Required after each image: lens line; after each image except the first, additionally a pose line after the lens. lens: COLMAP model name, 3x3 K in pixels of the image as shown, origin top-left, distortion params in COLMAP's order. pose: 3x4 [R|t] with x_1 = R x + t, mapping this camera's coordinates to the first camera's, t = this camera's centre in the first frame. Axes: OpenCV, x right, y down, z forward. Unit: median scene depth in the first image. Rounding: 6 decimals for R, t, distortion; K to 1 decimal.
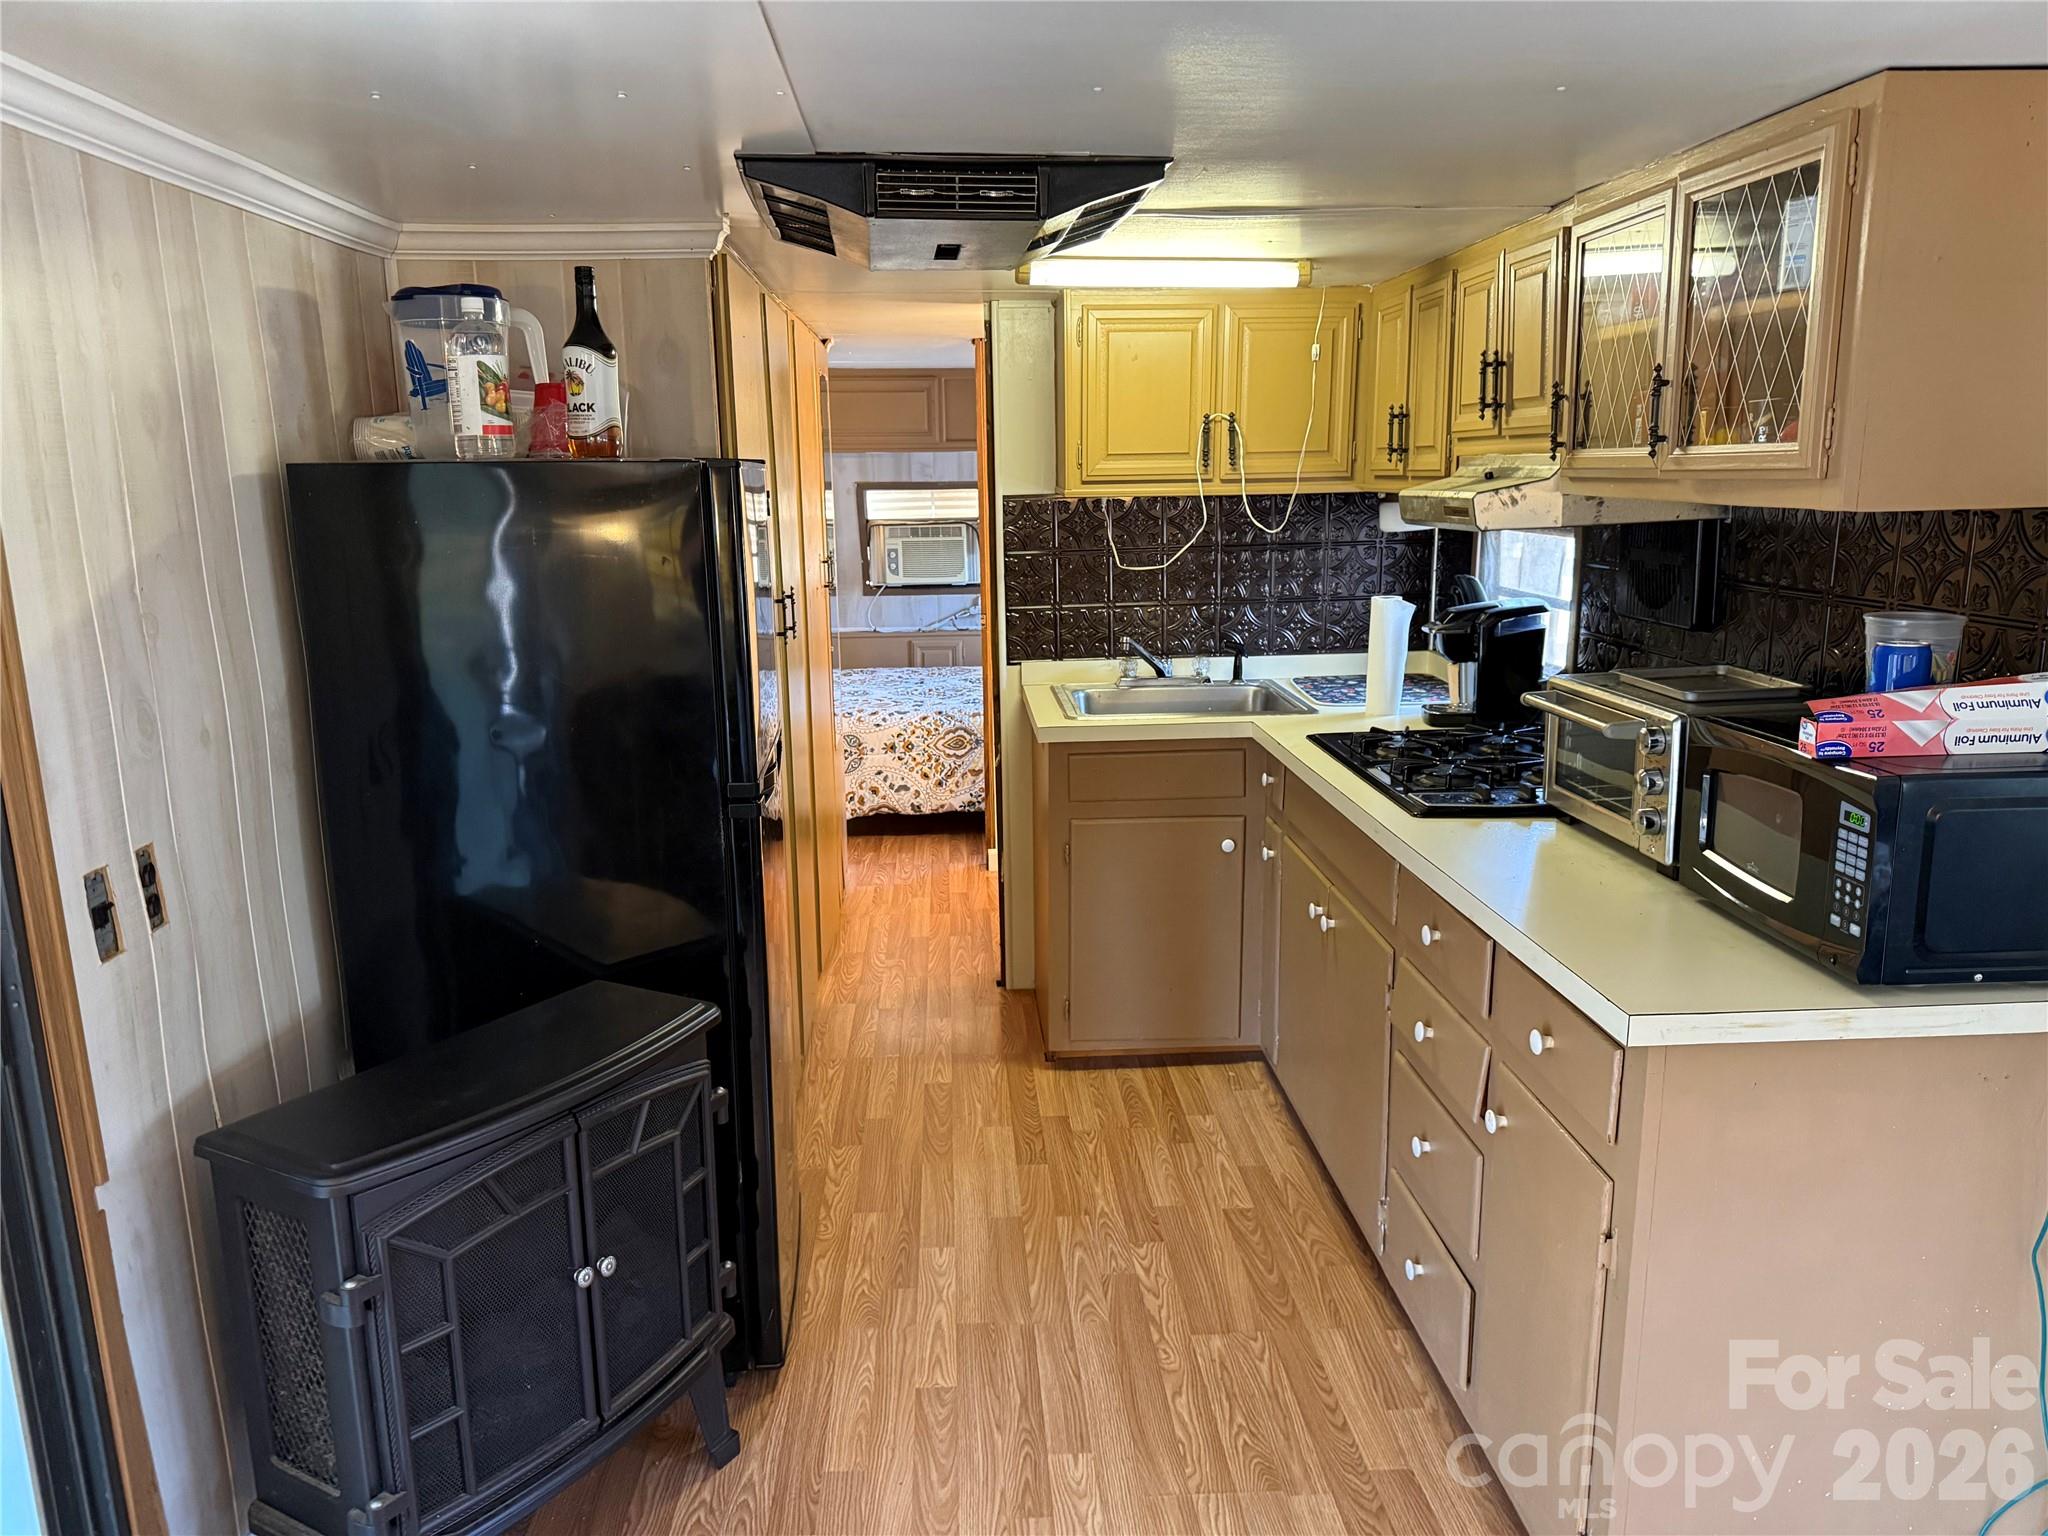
lens RADIAL K [[1444.3, 0, 1010.0], [0, 1444.3, 784.6], [0, 0, 1]] dist [0.088887, -0.117695]
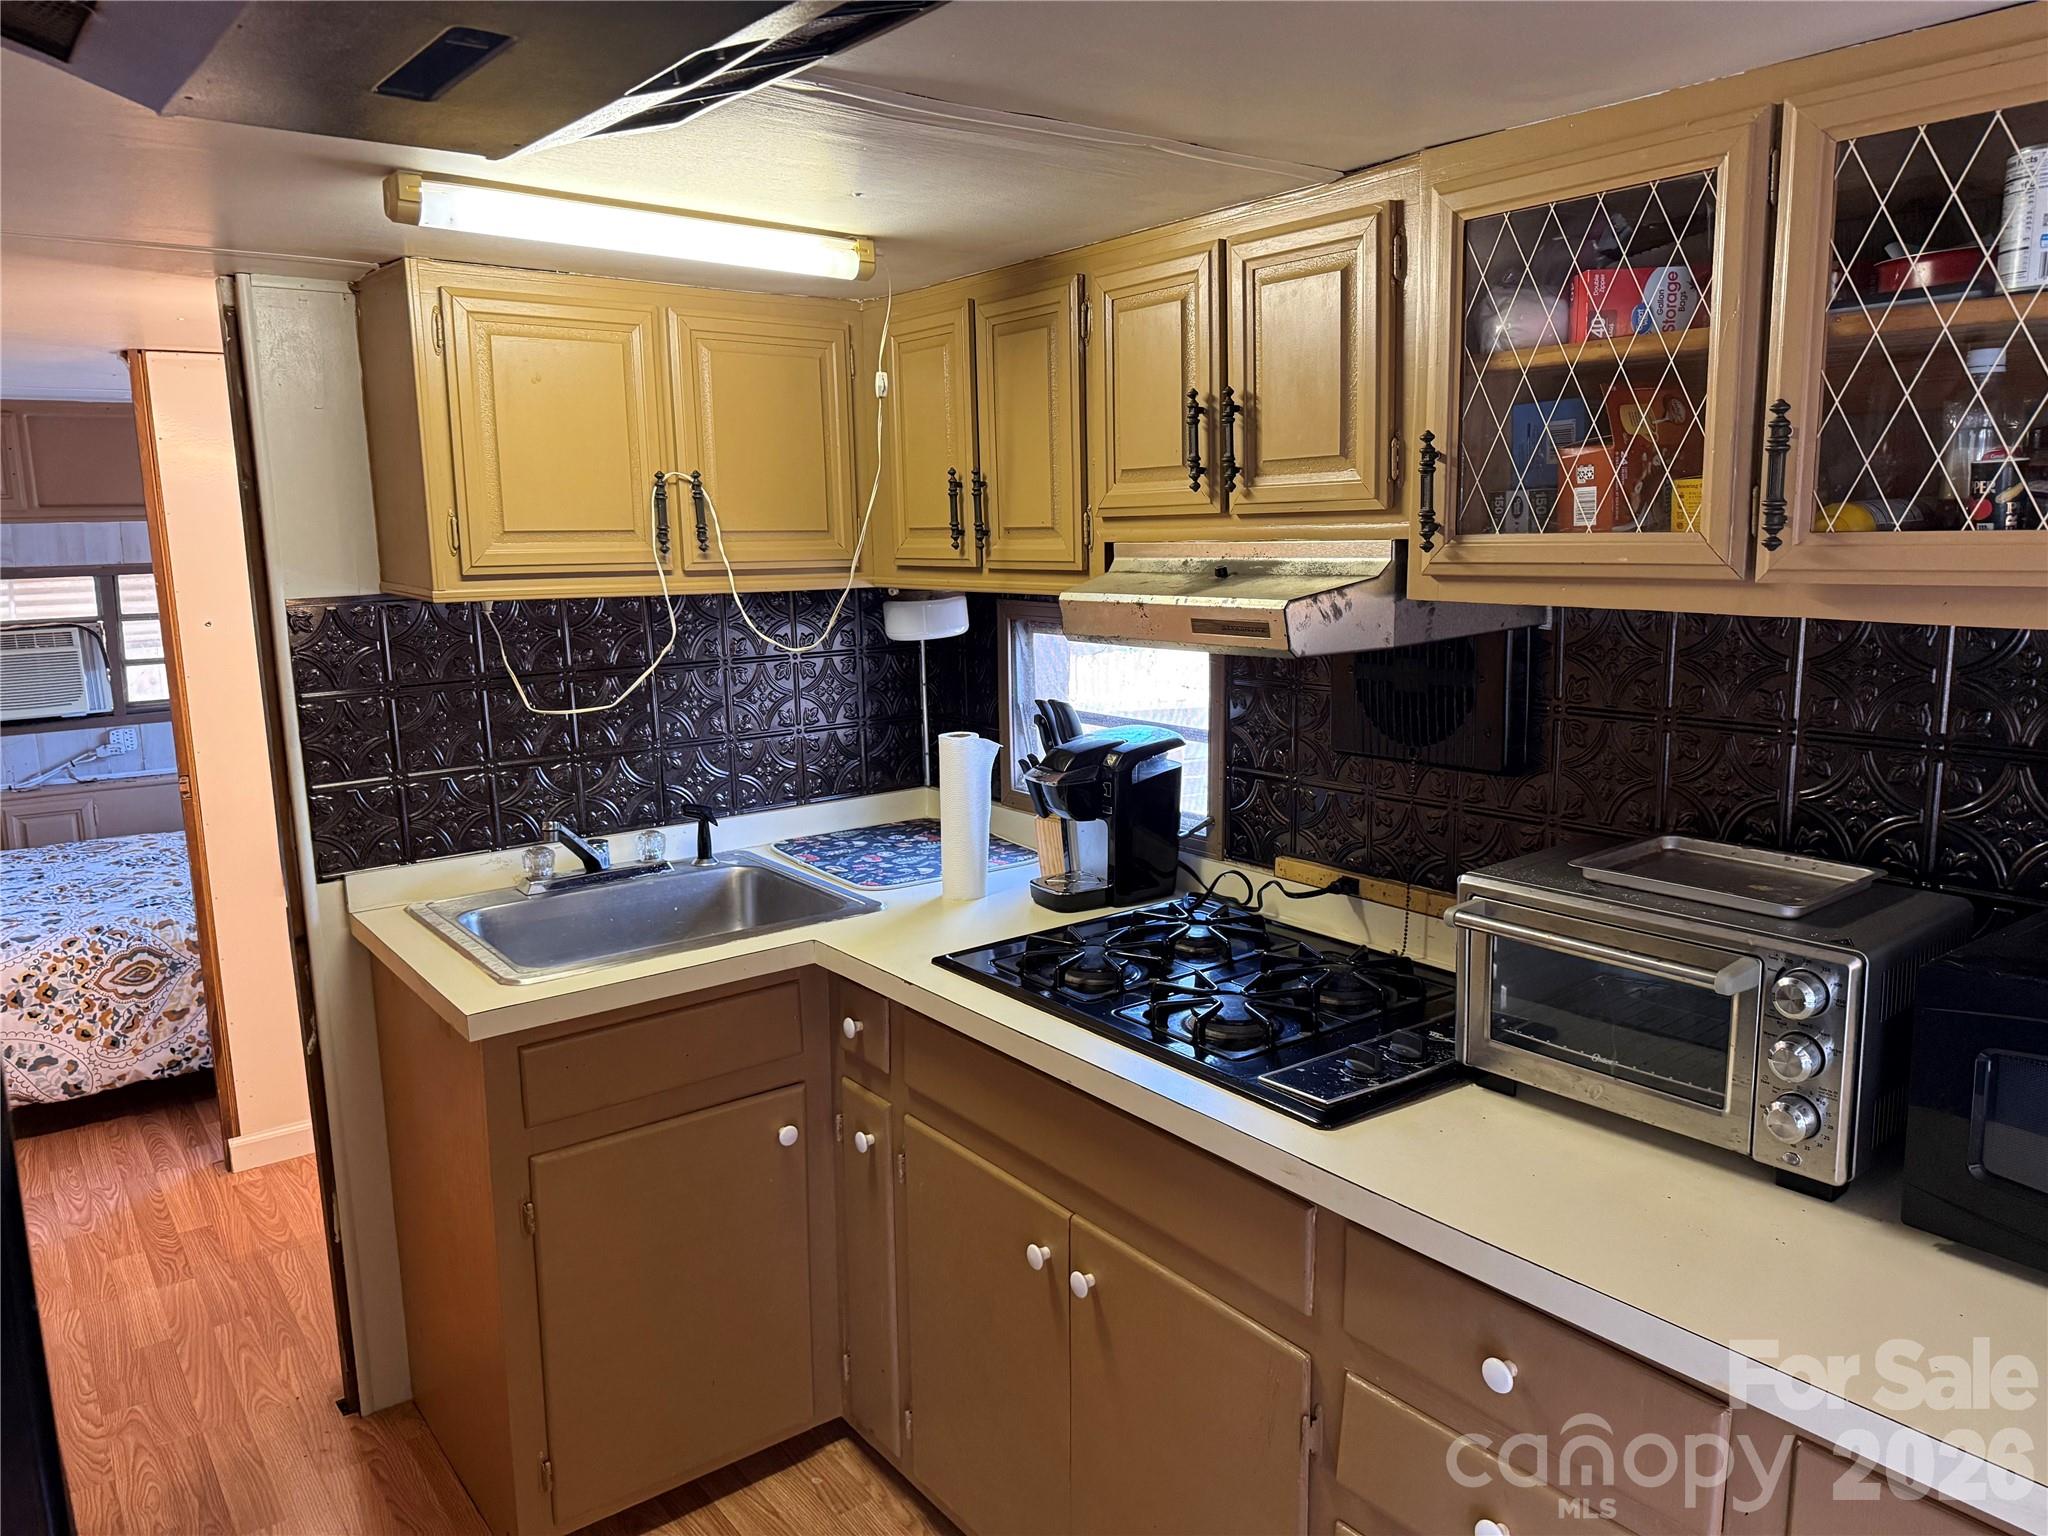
lens RADIAL K [[1444.3, 0, 1032.6], [0, 1444.3, 776.4], [0, 0, 1]] dist [0.088887, -0.117695]
pose [[0.824286, -0.095609, 0.558043, -0.105626], [0.124801, 0.992078, -0.014371, -0.093287], [-0.552248, 0.081490, 0.829688, 0.392519]]
